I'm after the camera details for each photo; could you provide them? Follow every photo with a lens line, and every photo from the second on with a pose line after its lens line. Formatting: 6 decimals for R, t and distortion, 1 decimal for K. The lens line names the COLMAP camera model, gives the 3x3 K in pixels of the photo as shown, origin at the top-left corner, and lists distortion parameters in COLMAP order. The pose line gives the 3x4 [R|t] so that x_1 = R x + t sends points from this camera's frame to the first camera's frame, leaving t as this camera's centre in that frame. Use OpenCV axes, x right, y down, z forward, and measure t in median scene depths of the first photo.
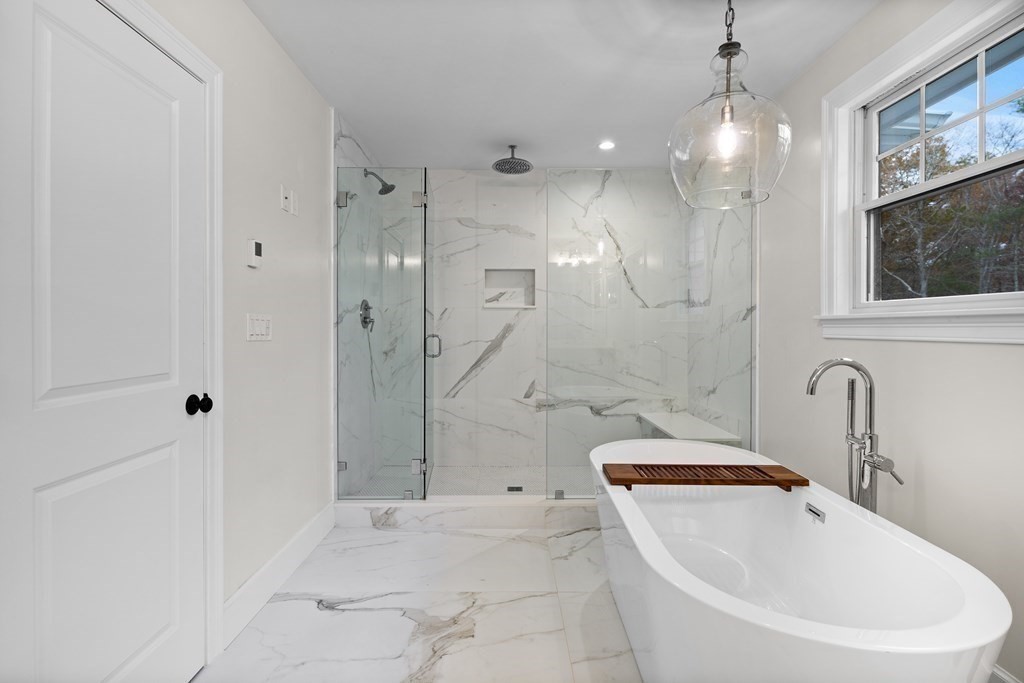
lens RADIAL K [[519.6, 0, 511.8], [0, 519.6, 319.9], [0, 0, 1]] dist [0.001281, -0.001780]
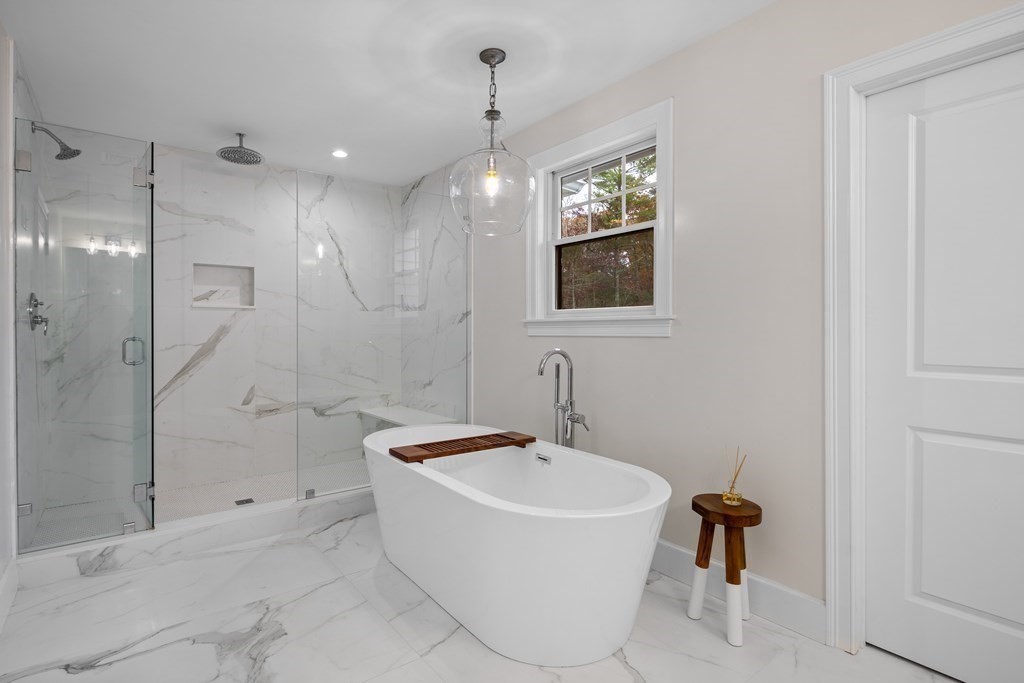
lens RADIAL K [[519.6, 0, 511.8], [0, 519.6, 319.9], [0, 0, 1]] dist [0.001281, -0.001780]
pose [[0.793928, 0.009700, 0.607935, -0.223857], [-0.005844, 0.999948, -0.008323, 0.003946], [-0.607984, 0.003056, 0.793944, -0.044013]]
